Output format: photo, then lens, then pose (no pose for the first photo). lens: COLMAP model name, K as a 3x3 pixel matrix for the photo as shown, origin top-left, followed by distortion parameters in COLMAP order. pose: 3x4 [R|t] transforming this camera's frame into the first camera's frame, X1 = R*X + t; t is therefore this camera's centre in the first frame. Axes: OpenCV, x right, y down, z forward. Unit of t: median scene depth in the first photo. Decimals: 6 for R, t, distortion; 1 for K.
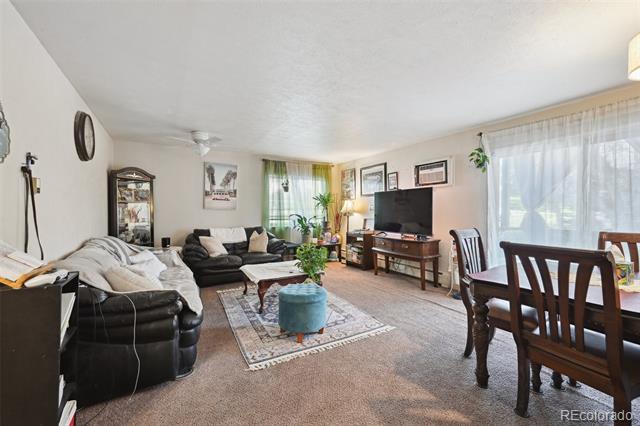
lens RADIAL K [[265.4, 0, 319.0], [0, 265.4, 214.0], [0, 0, 1]] dist [-0.001428, 0.001239]
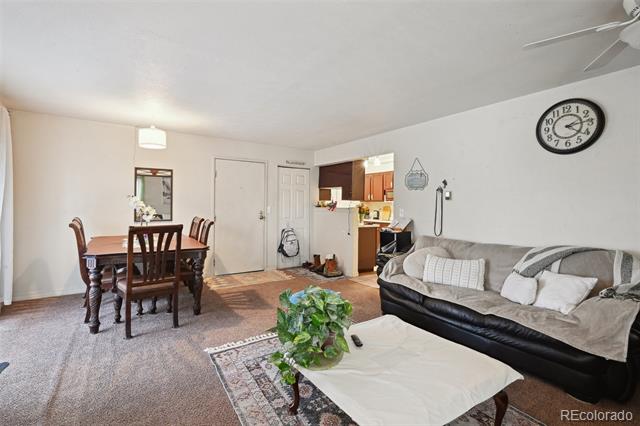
lens RADIAL K [[295.9, 0, 326.8], [0, 295.9, 202.9], [0, 0, 1]] dist [0.000730, -0.003485]
pose [[-0.996618, -0.008722, -0.081715, -0.006318], [-0.009023, 0.999954, 0.003316, -0.020135], [0.081683, 0.004042, -0.996650, 1.124640]]
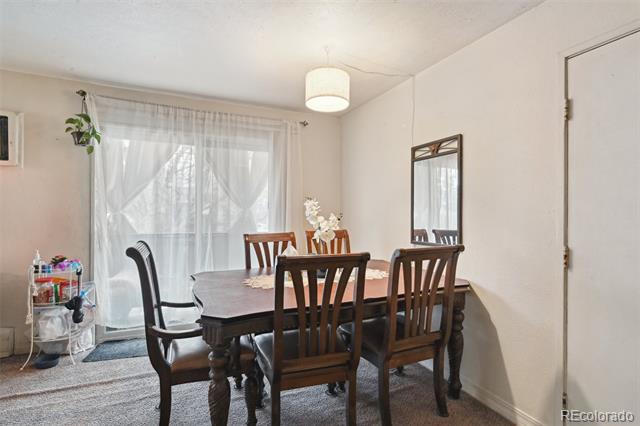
lens RADIAL K [[322.2, 0, 321.0], [0, 322.2, 214.3], [0, 0, 1]] dist [0.004096, -0.001580]
pose [[0.122729, -0.000821, 0.992440, -0.071318], [0.002458, 0.999997, 0.000523, -0.005697], [-0.992437, 0.002376, 0.122731, 0.246933]]
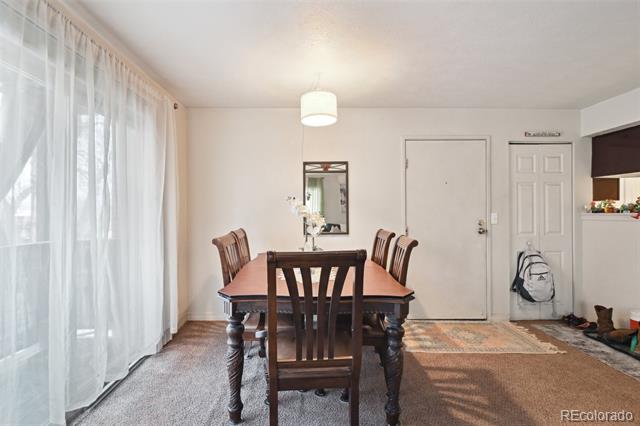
lens RADIAL K [[295.9, 0, 303.7], [0, 295.9, 212.7], [0, 0, 1]] dist [0.000730, -0.003485]
pose [[-0.851057, 0.000404, 0.525074, 0.144985], [0.007112, 0.999917, 0.010758, -0.010225], [-0.525026, 0.012890, -0.850989, 0.756787]]
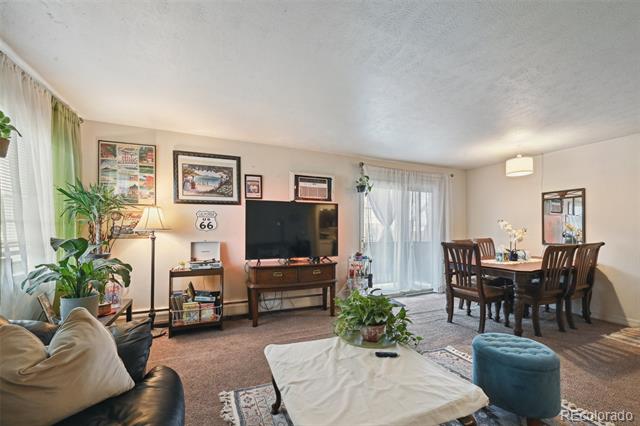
lens RADIAL K [[265.4, 0, 322.3], [0, 265.4, 231.3], [0, 0, 1]] dist [-0.001428, 0.001239]
pose [[0.104570, -0.001384, 0.994517, -0.433867], [0.009872, 0.999951, 0.000354, -0.003982], [-0.994469, 0.009781, 0.104578, 0.788749]]
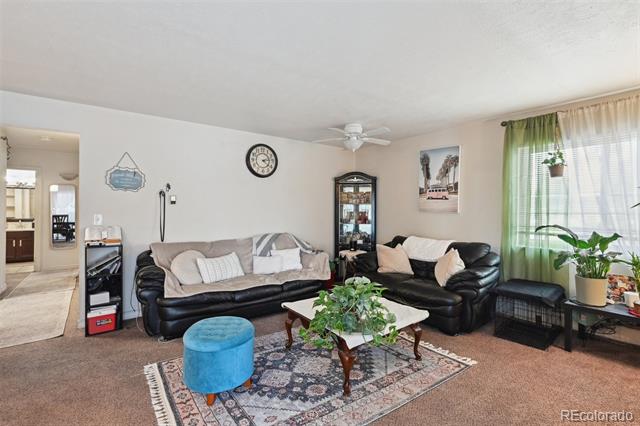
lens RADIAL K [[295.9, 0, 315.5], [0, 295.9, 210.1], [0, 0, 1]] dist [0.000730, -0.003485]
pose [[0.119302, 0.006114, -0.992839, 0.425422], [-0.019005, 0.999812, 0.003873, -0.022514], [0.992676, 0.018407, 0.119396, 0.645944]]
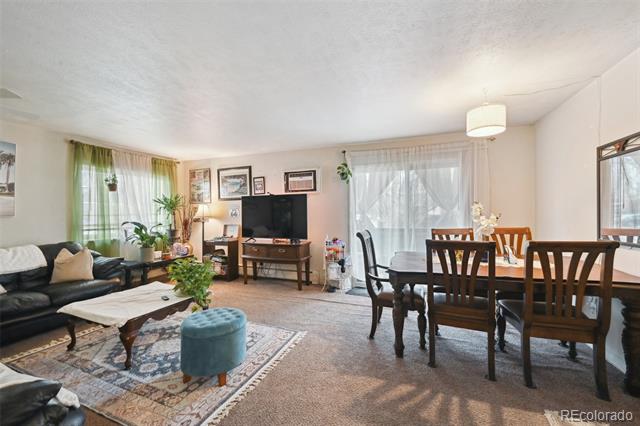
lens RADIAL K [[265.4, 0, 322.4], [0, 265.4, 215.7], [0, 0, 1]] dist [-0.001428, 0.001239]
pose [[0.772895, -0.009734, 0.634459, -0.174595], [0.015450, 0.999875, -0.003480, -0.006085], [-0.634346, 0.012492, 0.772949, 0.100645]]
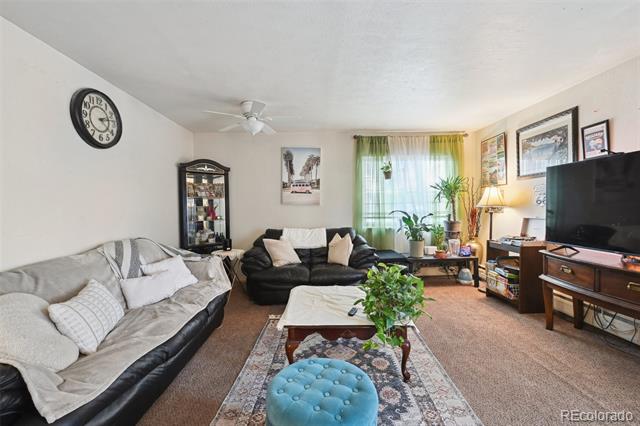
lens RADIAL K [[271.9, 0, 318.2], [0, 271.9, 213.8], [0, 0, 1]] dist [-0.002184, -0.001244]
pose [[0.873989, 0.002774, -0.485937, 0.082343], [0.003659, 0.999918, 0.012289, -0.000281], [0.485932, -0.012518, 0.873907, 0.343921]]
